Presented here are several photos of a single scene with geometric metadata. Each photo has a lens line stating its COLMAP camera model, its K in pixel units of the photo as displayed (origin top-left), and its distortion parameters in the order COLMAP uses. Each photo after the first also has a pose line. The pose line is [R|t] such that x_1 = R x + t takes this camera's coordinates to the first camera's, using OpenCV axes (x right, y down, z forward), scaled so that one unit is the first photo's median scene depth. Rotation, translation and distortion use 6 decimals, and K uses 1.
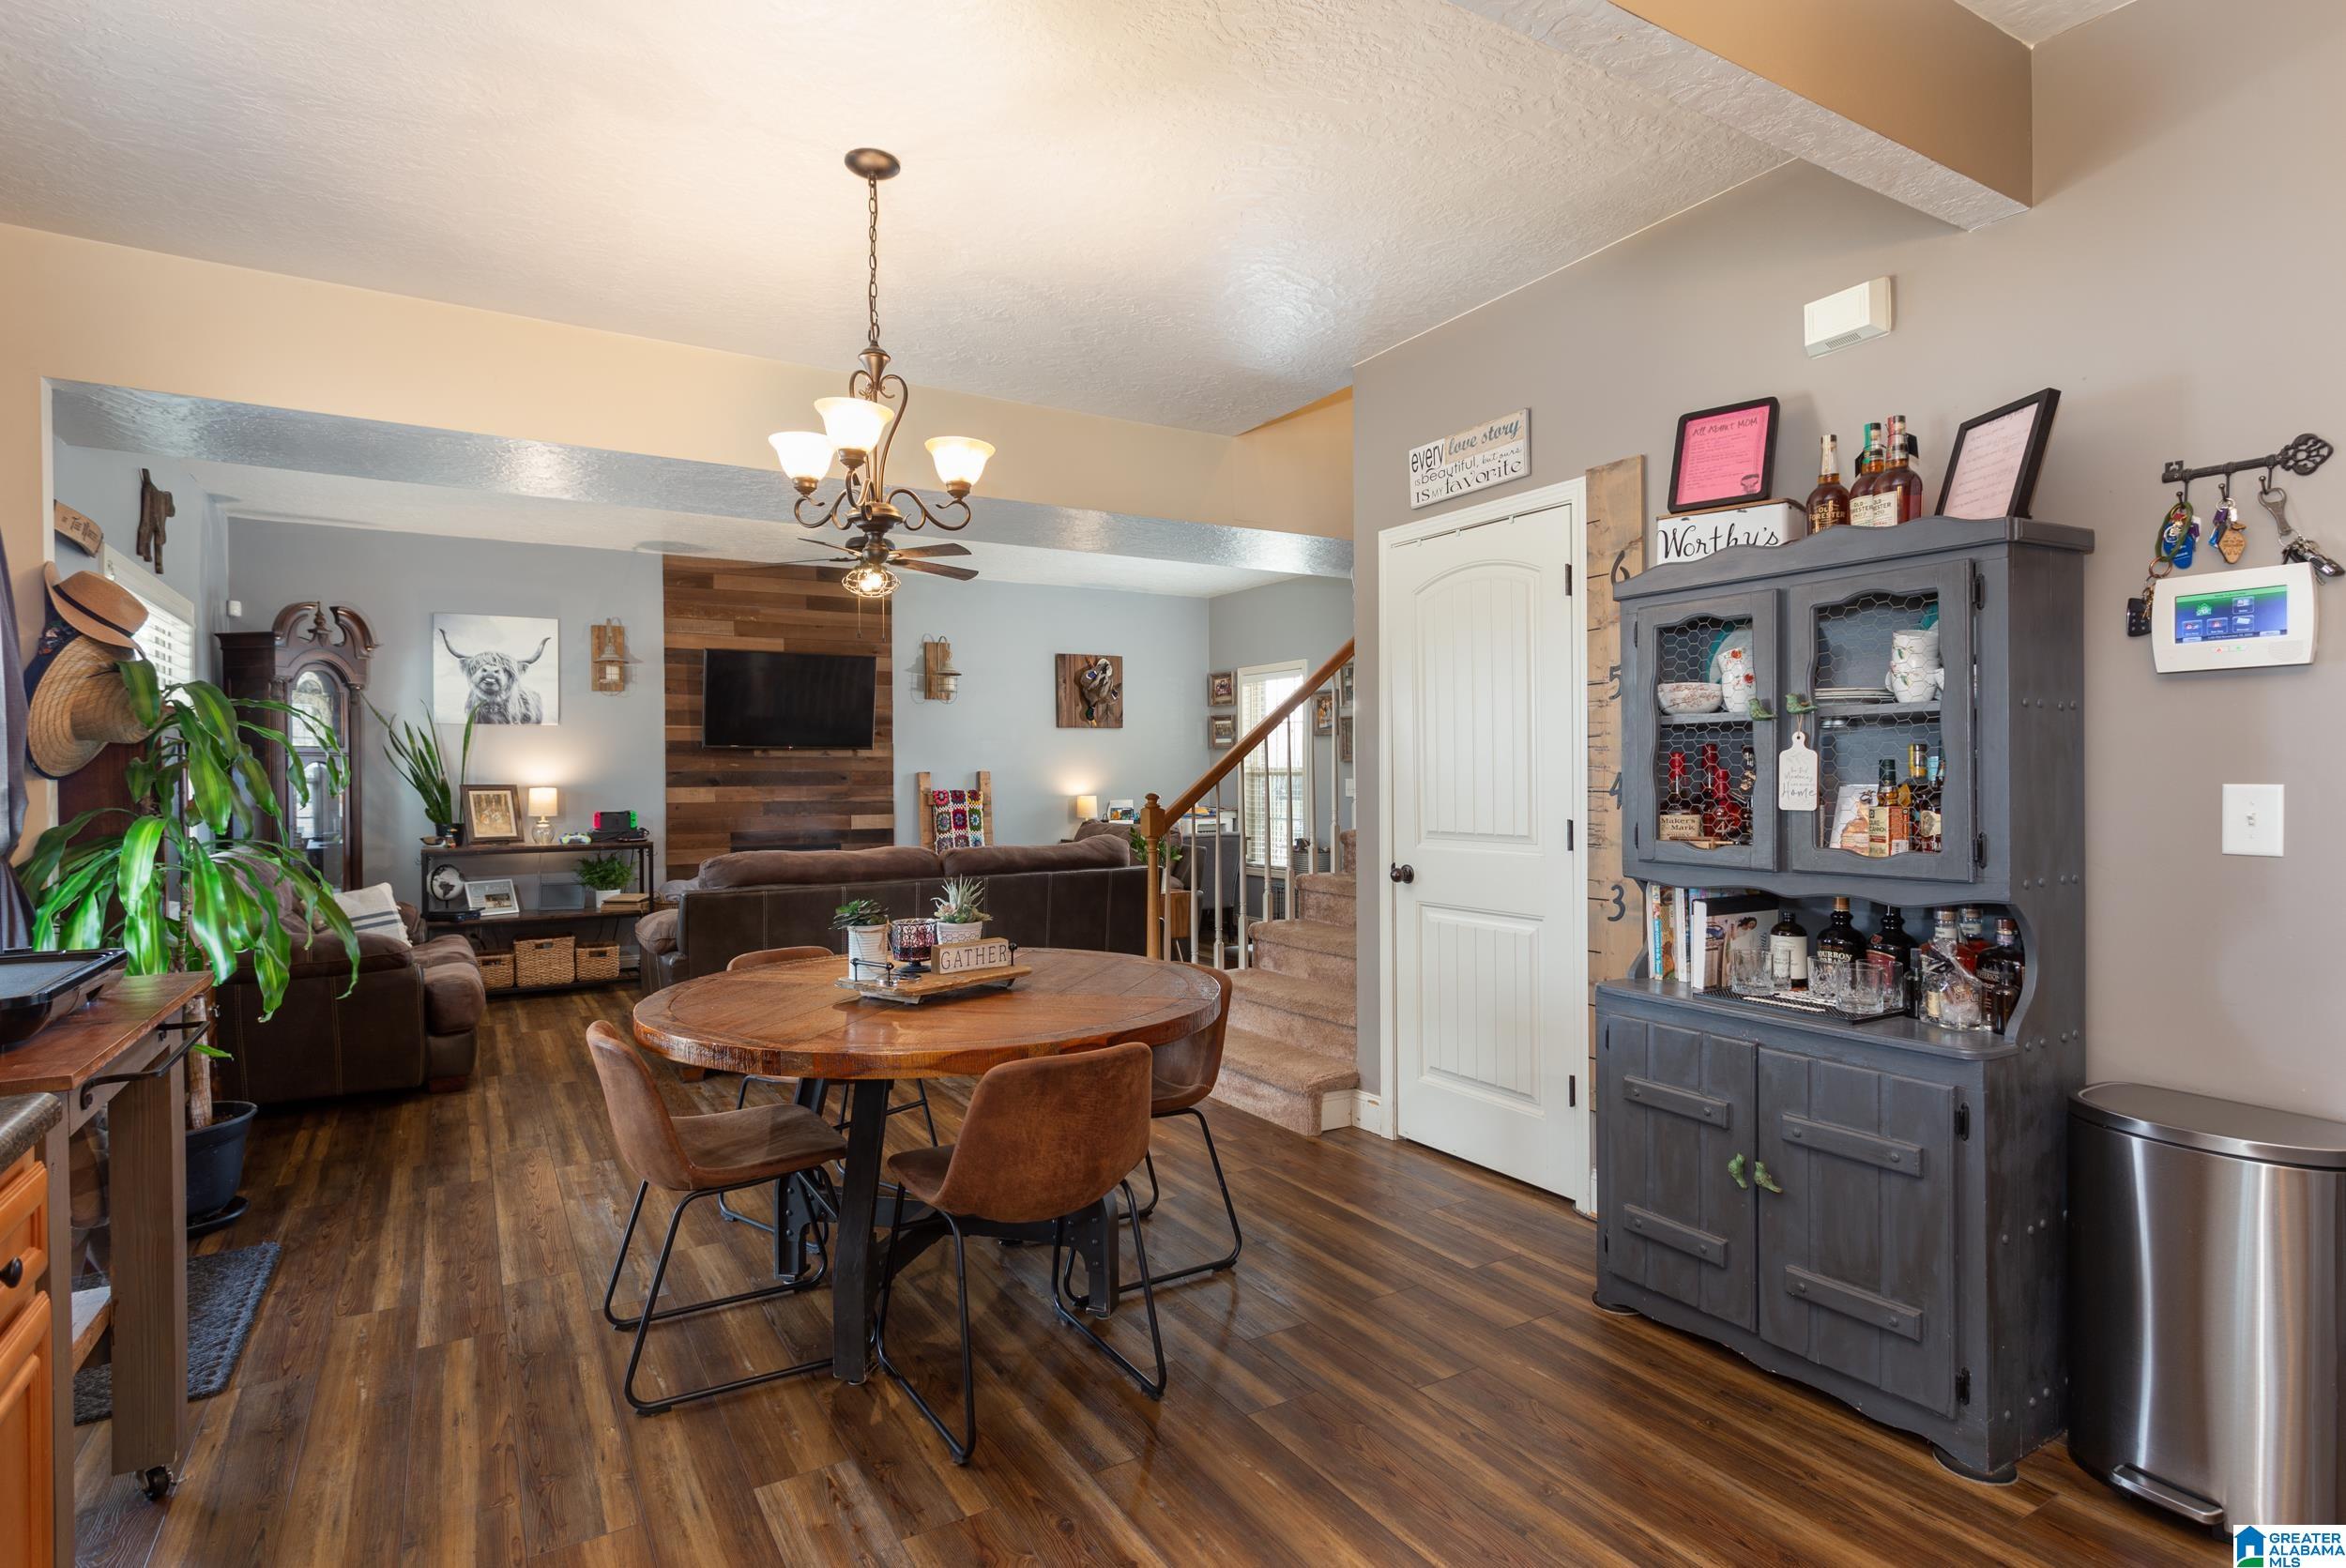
lens RADIAL K [[1175.0, 0, 1169.7], [0, 1175.0, 784.5], [0, 0, 1]] dist [0.003449, 0.001561]
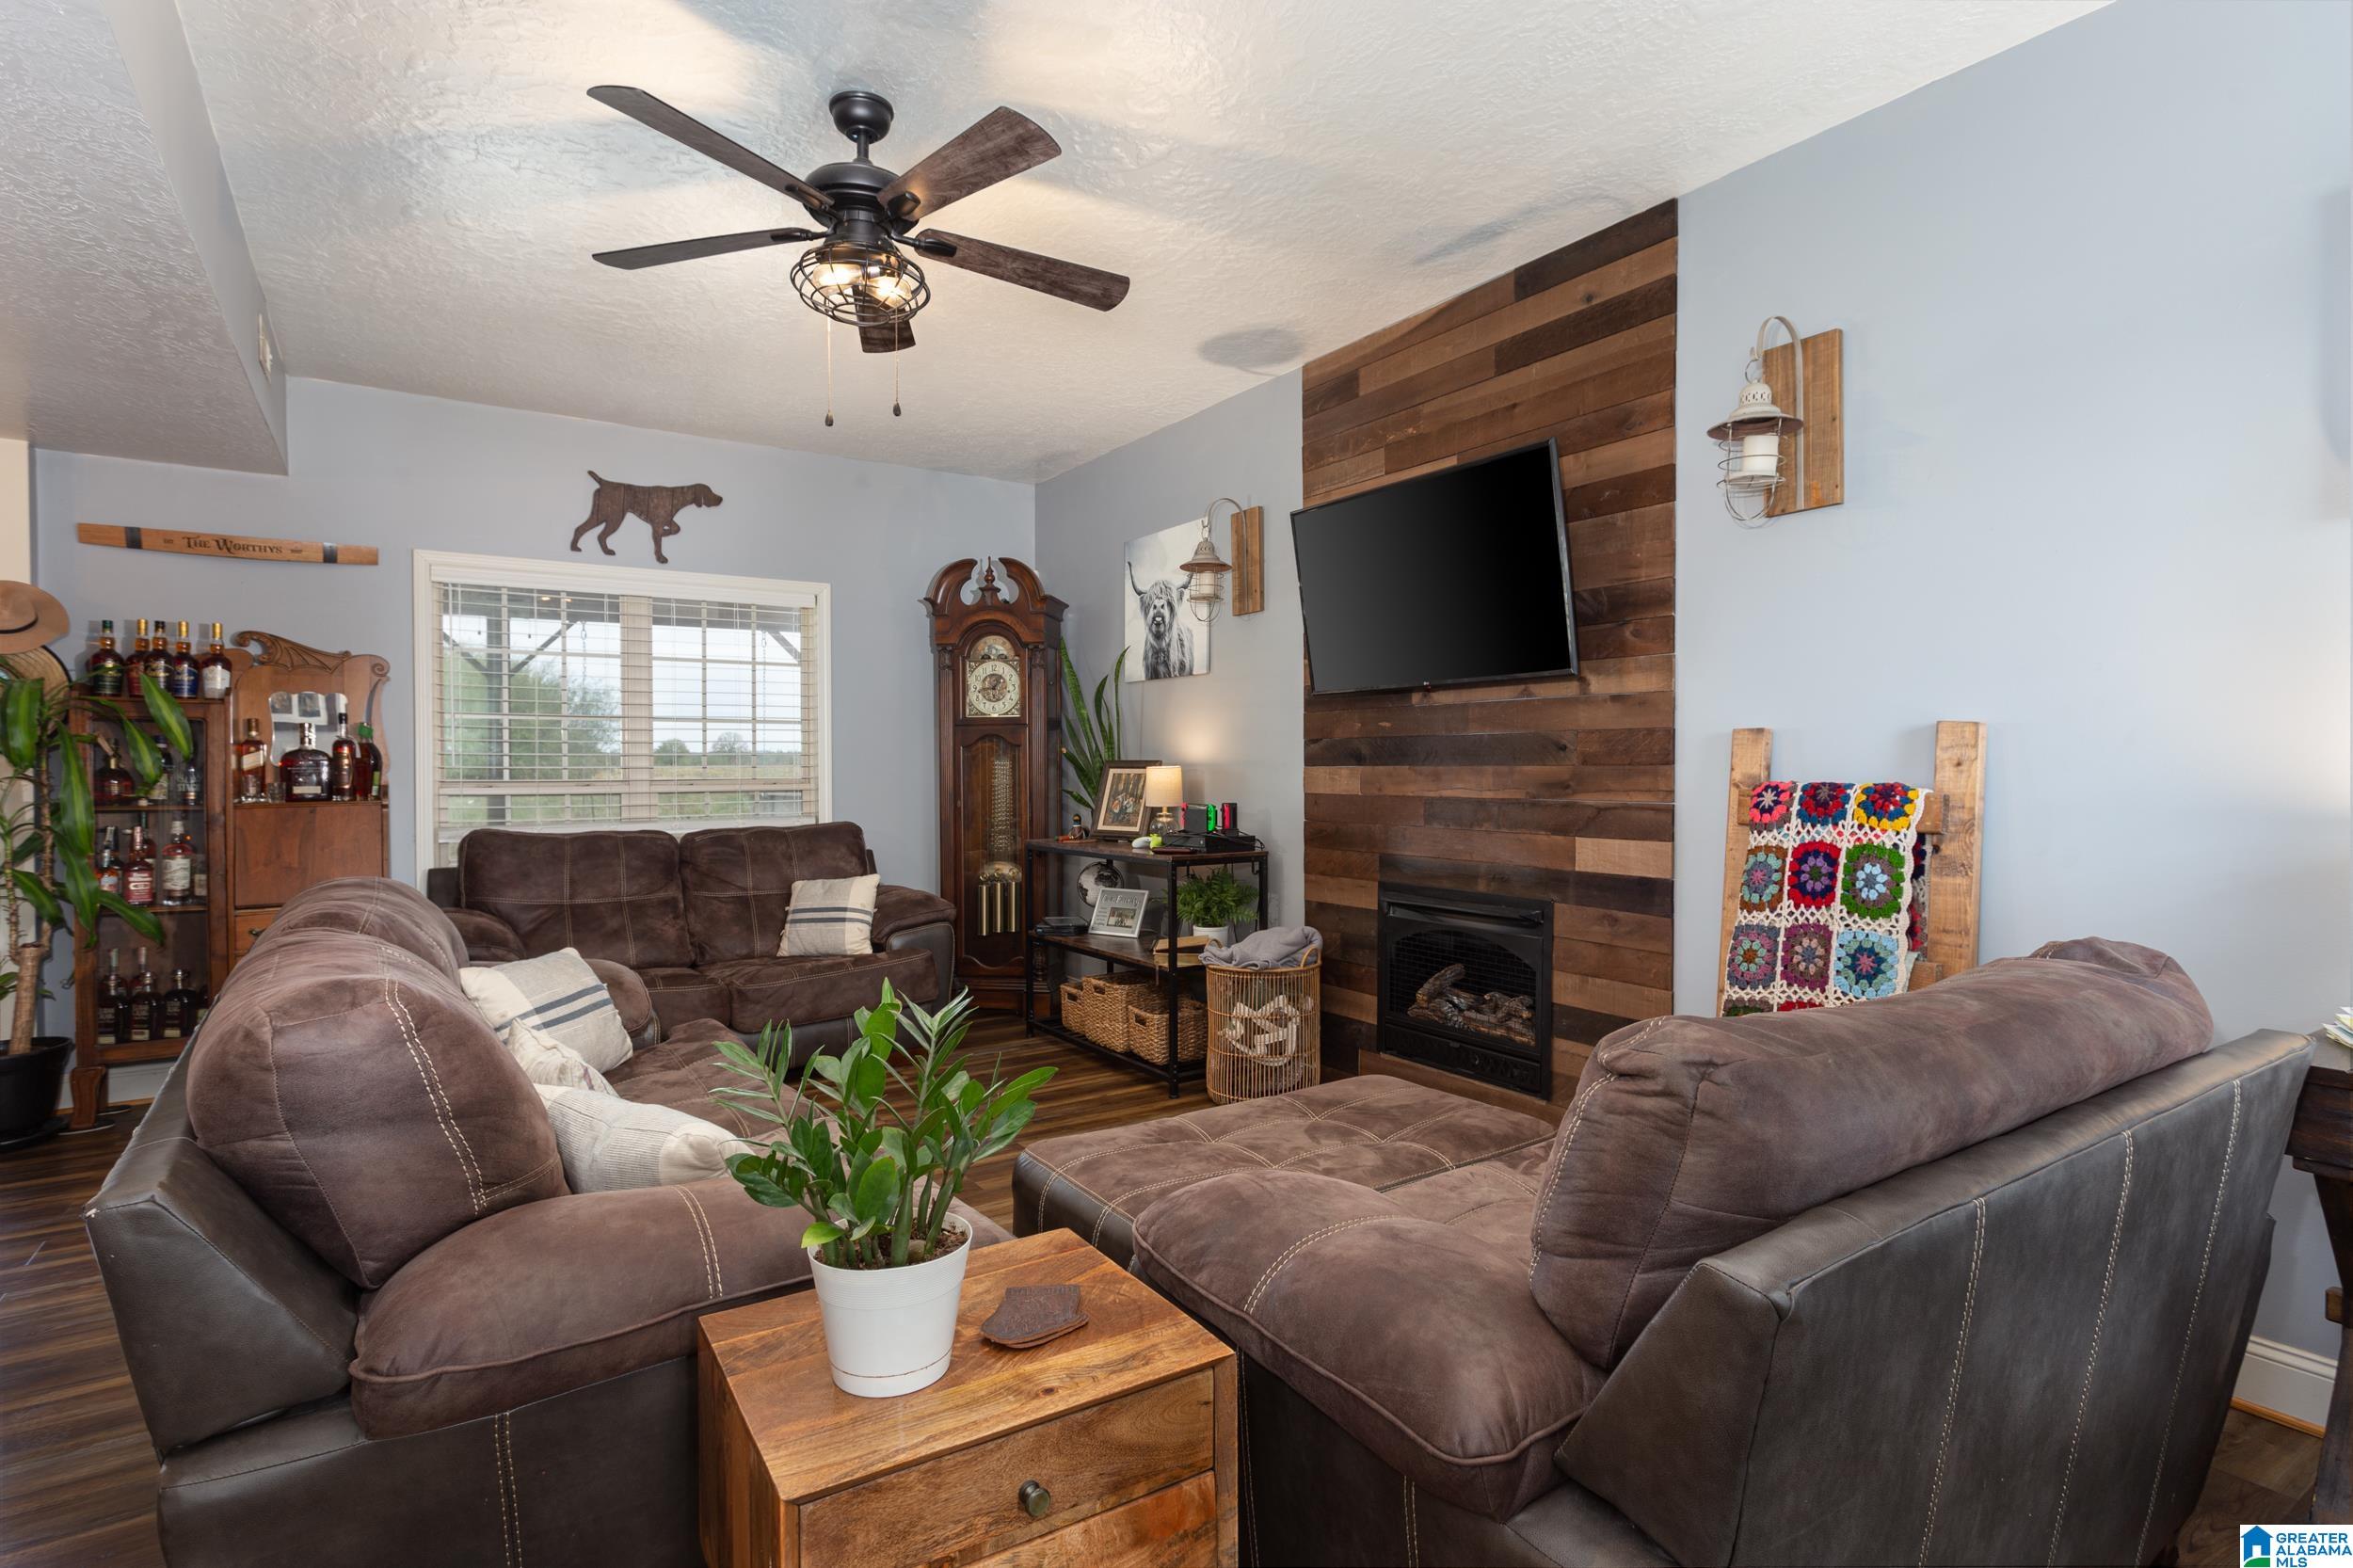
lens RADIAL K [[1178.5, 0, 1176.5], [0, 1178.5, 775.2], [0, 0, 1]] dist [0.003449, 0.001561]
pose [[0.031496, 0.018054, -0.999341, 0.146649], [0.001442, 0.999835, 0.018108, -0.003690], [0.999503, -0.002011, 0.031465, 0.877184]]
